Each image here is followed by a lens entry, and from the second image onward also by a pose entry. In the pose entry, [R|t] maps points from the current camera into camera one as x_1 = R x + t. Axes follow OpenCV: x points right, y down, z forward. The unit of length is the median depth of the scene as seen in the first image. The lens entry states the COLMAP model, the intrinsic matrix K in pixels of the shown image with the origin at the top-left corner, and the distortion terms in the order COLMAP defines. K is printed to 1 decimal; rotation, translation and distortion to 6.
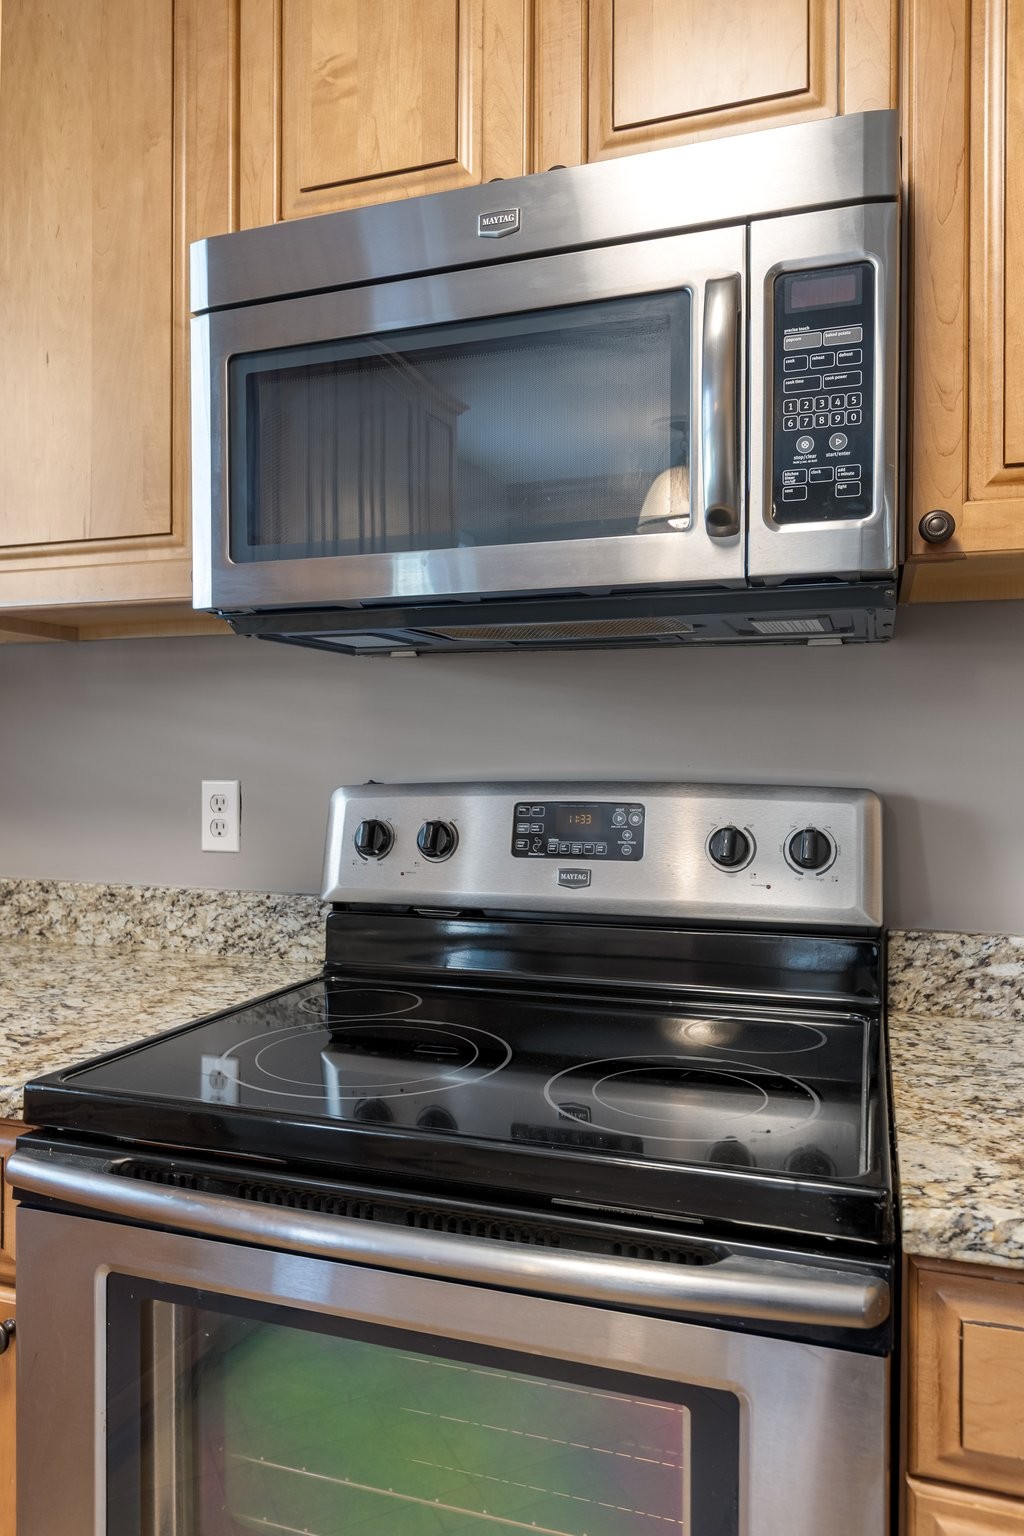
lens RADIAL K [[1049.7, 0, 513.3], [0, 1049.7, 765.5], [0, 0, 1]] dist [-0.026110, -0.003089]
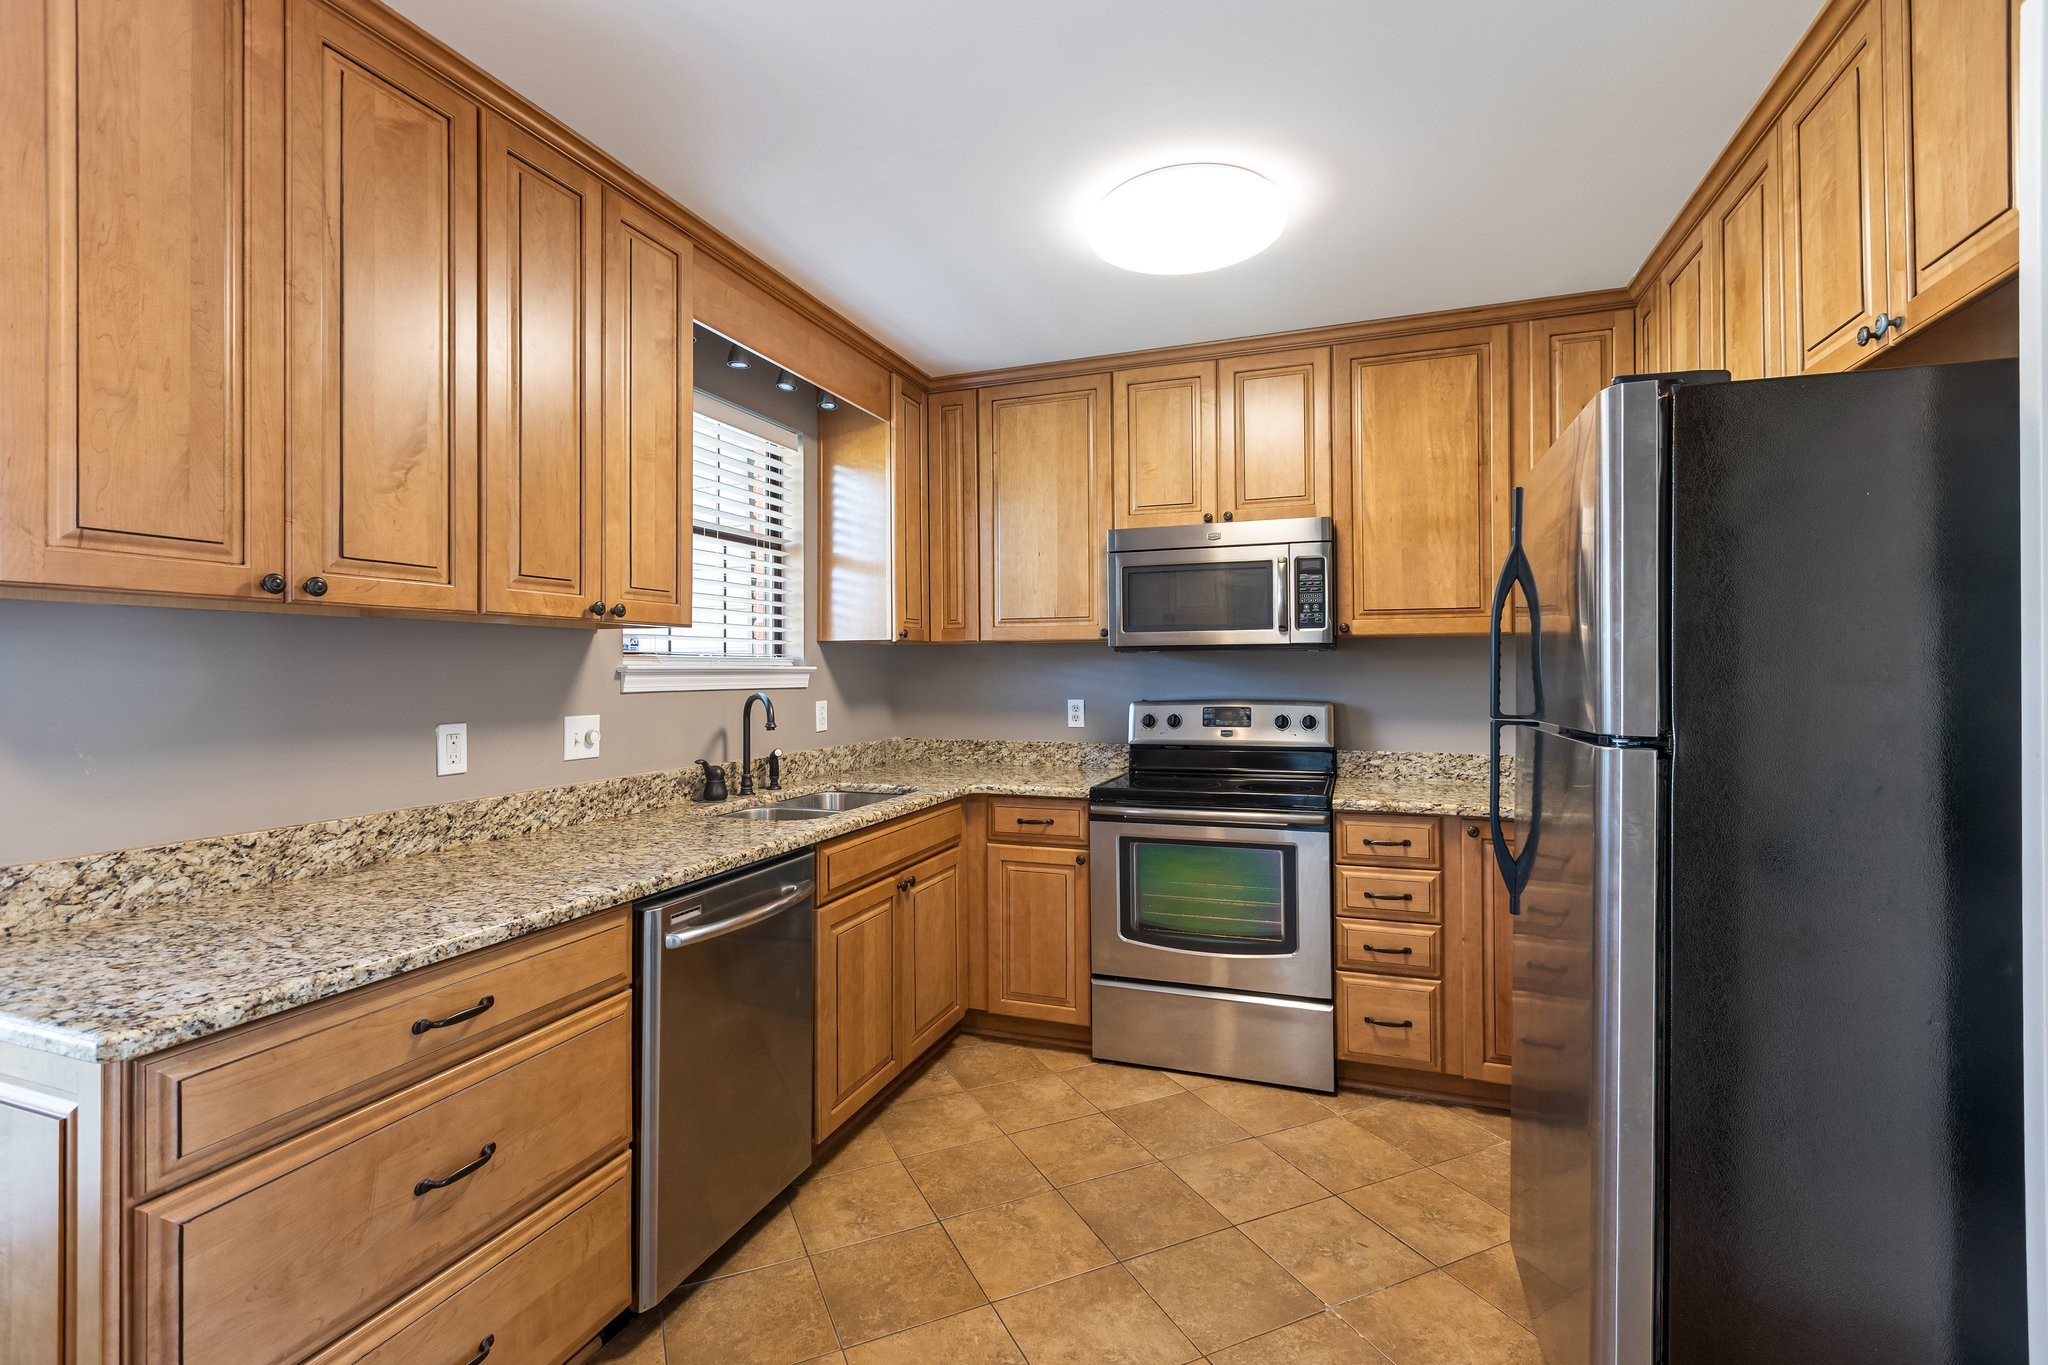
lens RADIAL K [[916.7, 0, 1009.9], [0, 916.7, 664.4], [0, 0, 1]] dist [-0.000933, 0.001893]
pose [[0.999248, -0.010763, -0.037244, -0.453806], [0.010383, 0.999892, -0.010383, -0.064226], [0.037352, 0.009989, 0.999252, -1.590090]]
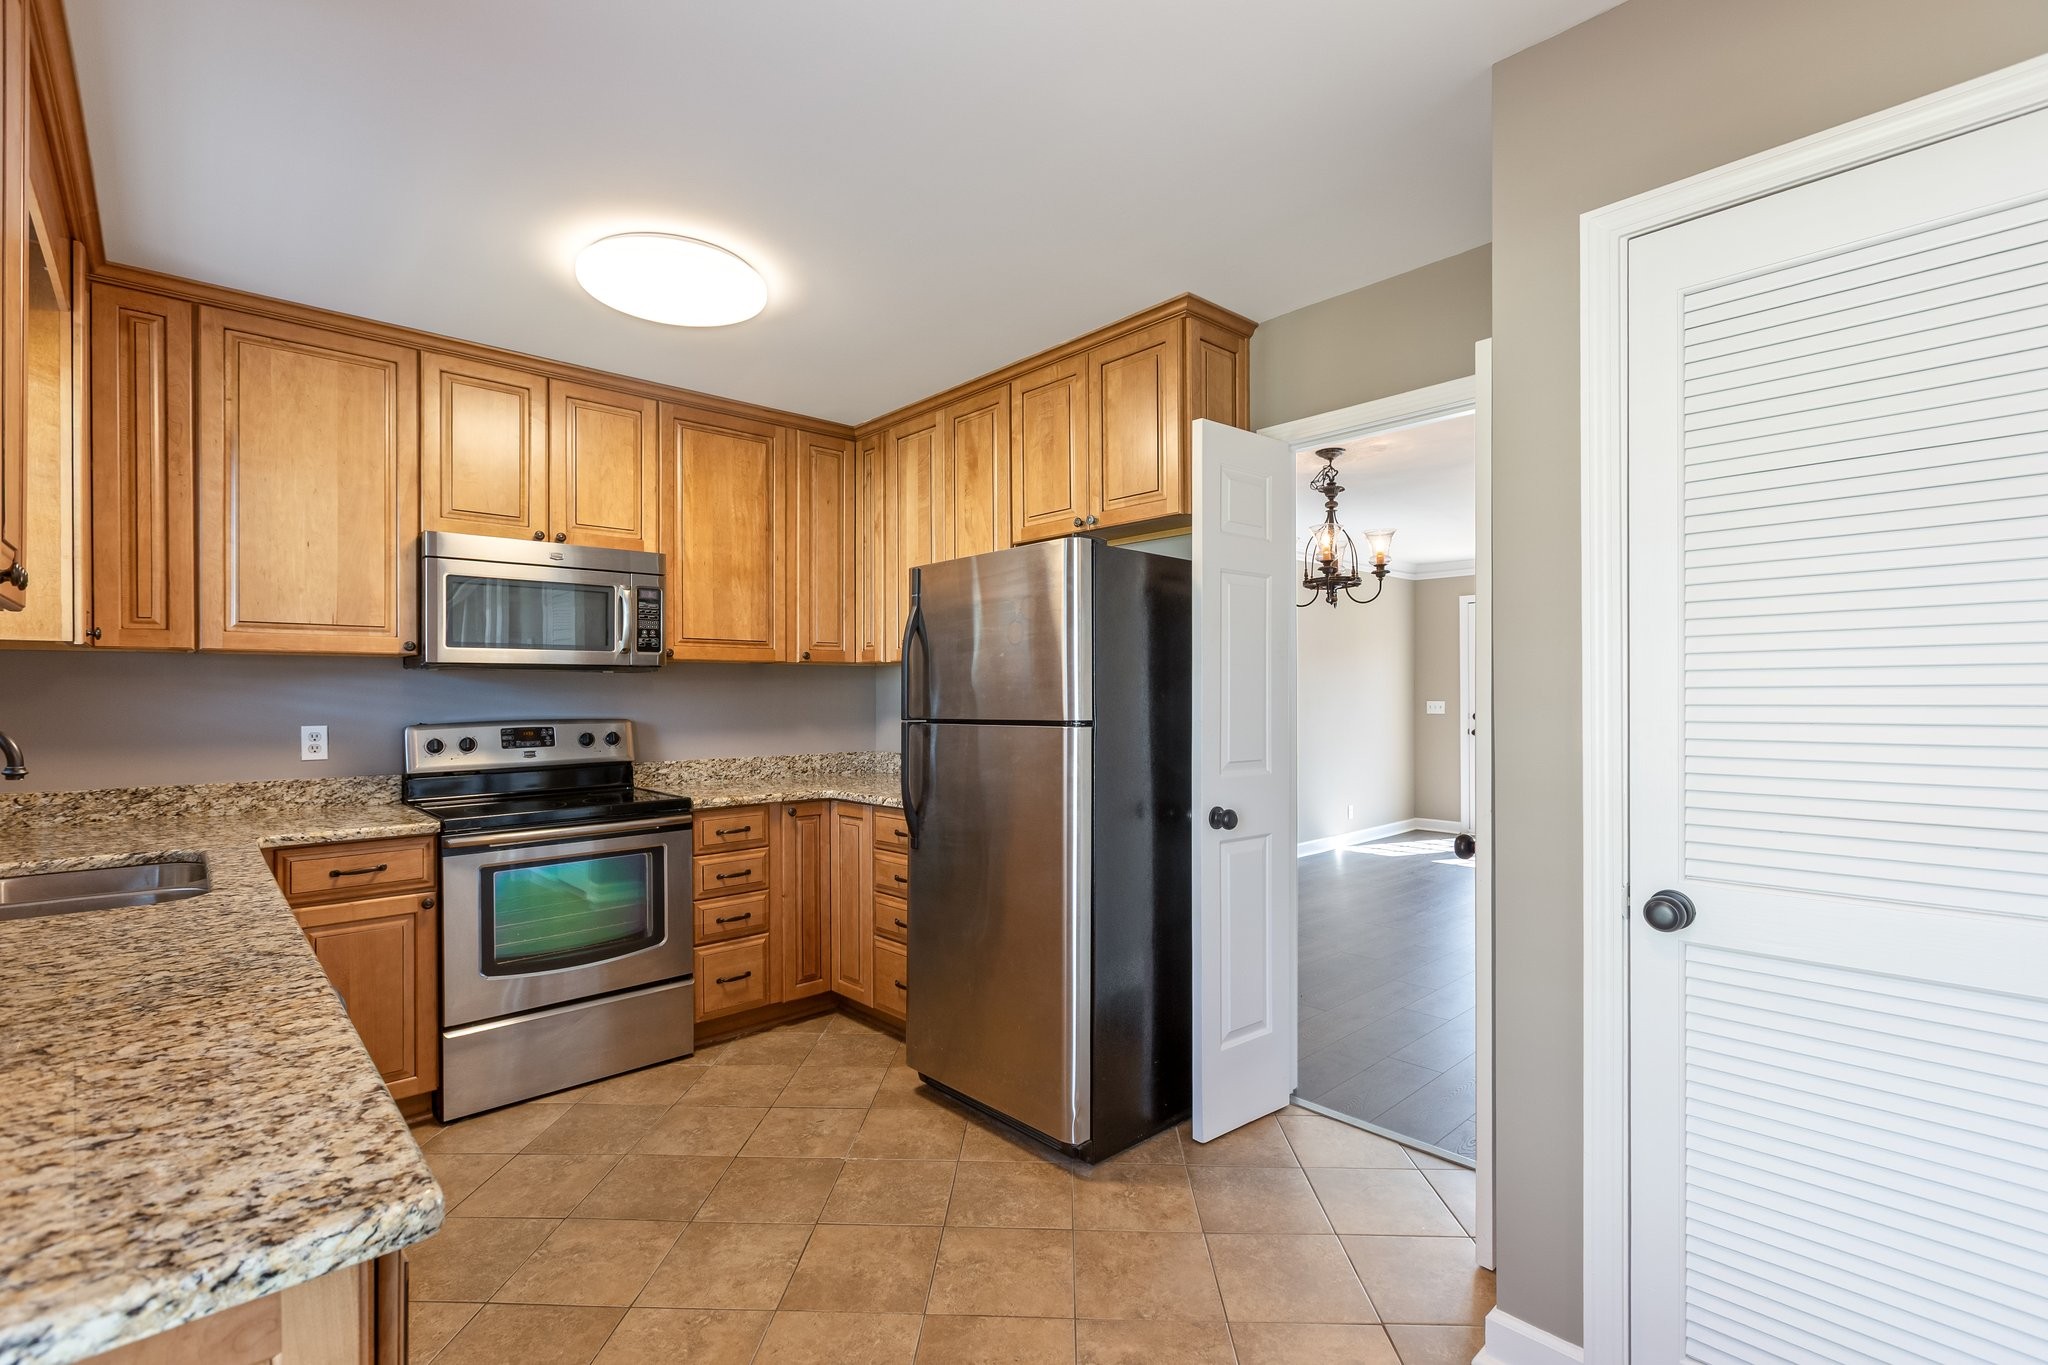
lens RADIAL K [[916.7, 0, 1014.7], [0, 916.7, 690.5], [0, 0, 1]] dist [-0.000933, 0.001893]
pose [[0.494428, -0.006194, 0.869196, -1.492571], [0.009787, 0.999951, 0.001558, -0.057502], [-0.869163, 0.007737, 0.494465, -1.410821]]
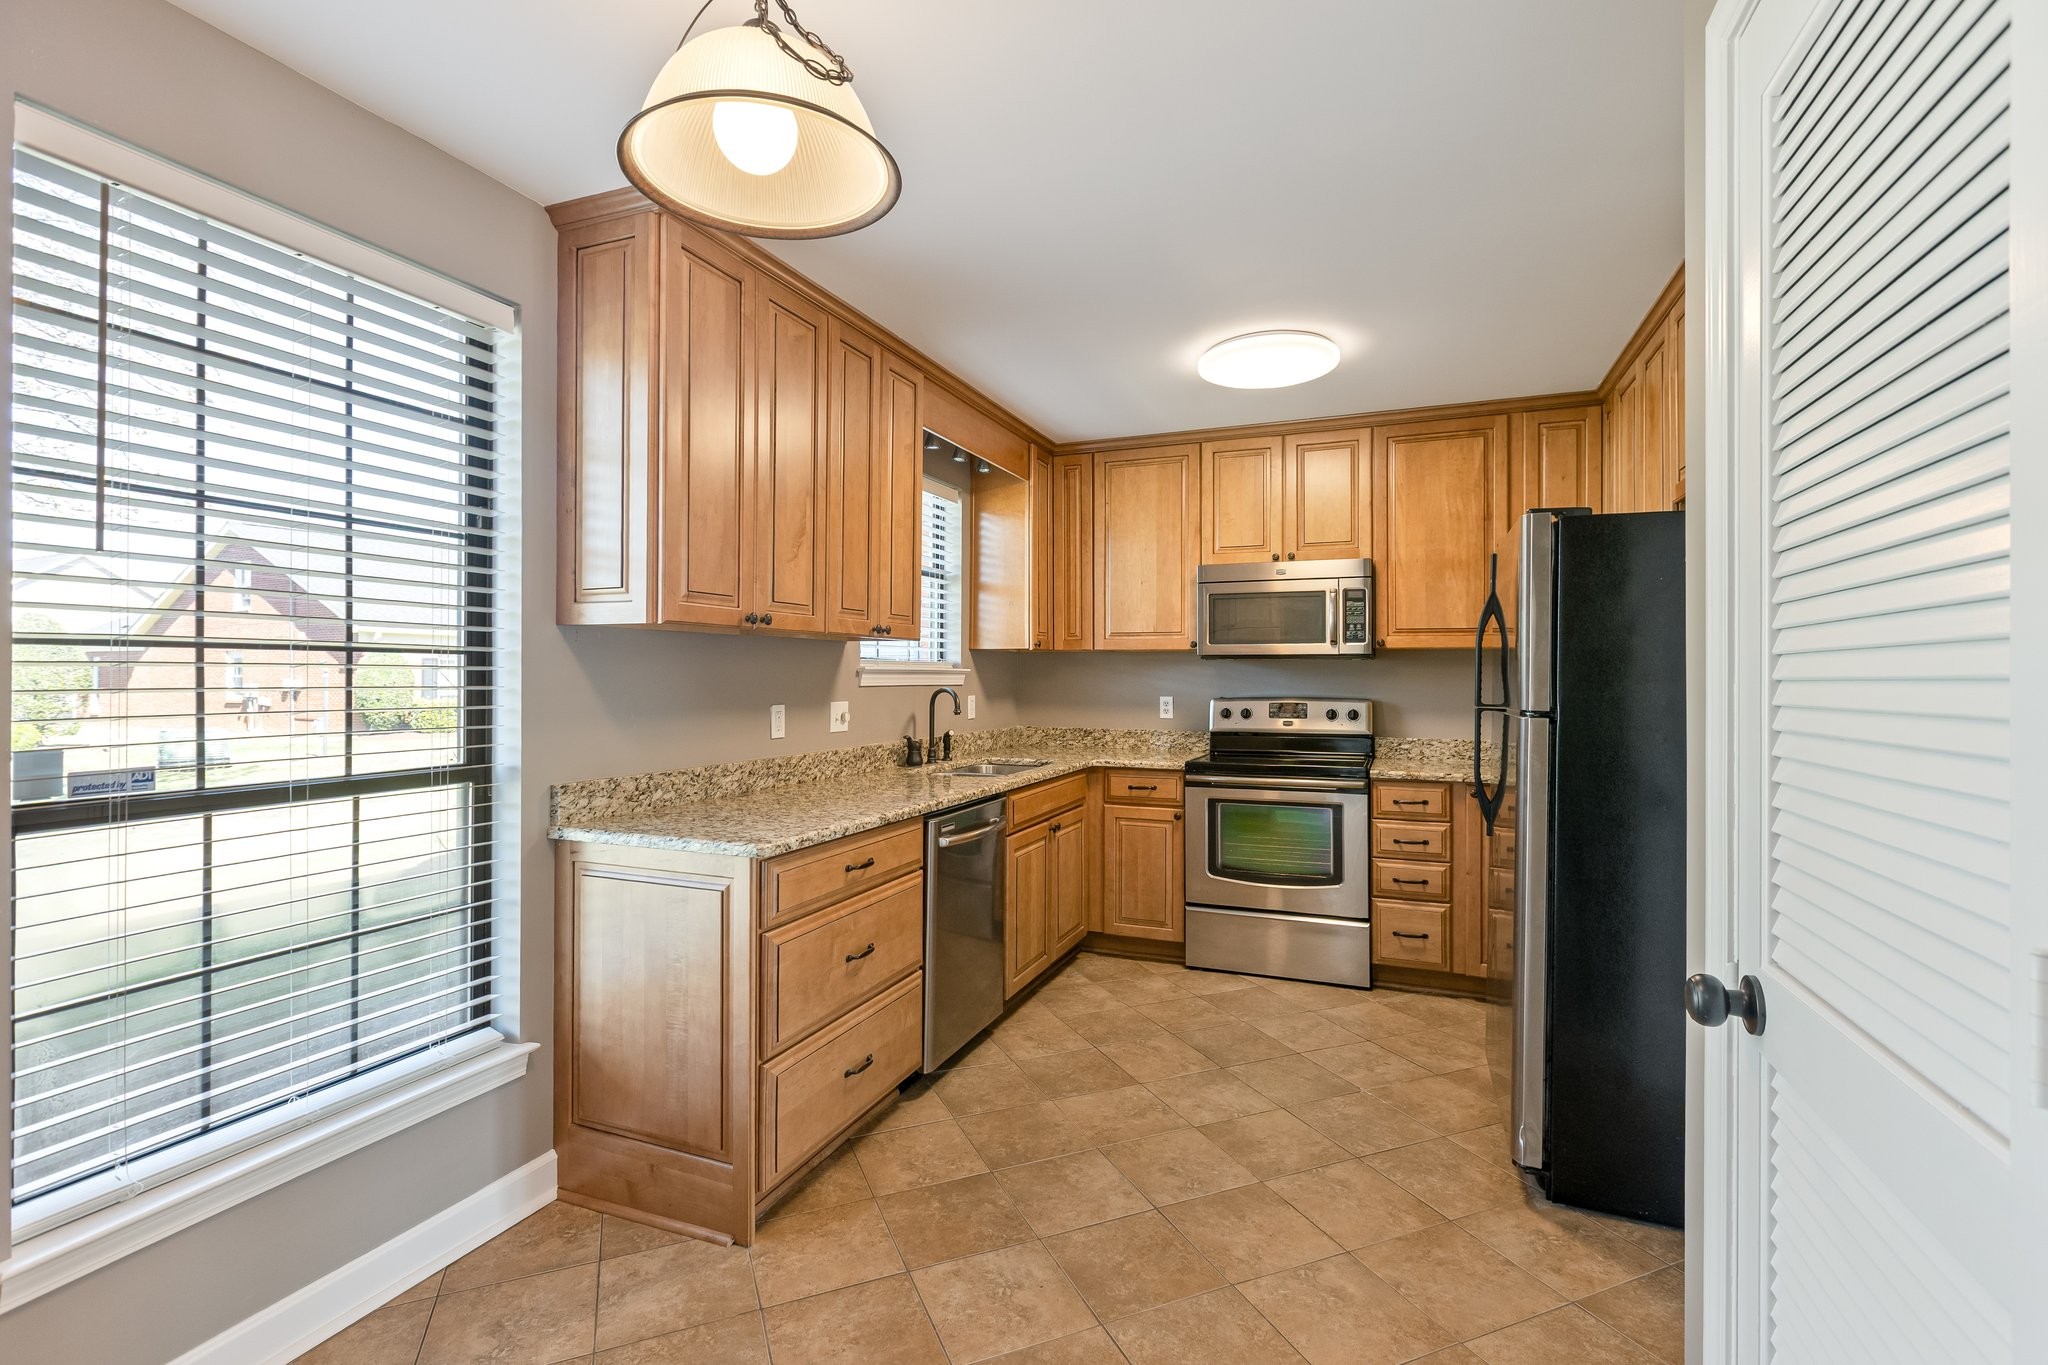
lens RADIAL K [[916.7, 0, 1017.4], [0, 916.7, 668.3], [0, 0, 1]] dist [-0.000933, 0.001893]
pose [[0.997316, -0.003116, -0.073148, -0.675425], [0.002343, 0.999941, -0.010652, -0.056337], [0.073177, 0.010452, 0.997264, -2.367182]]
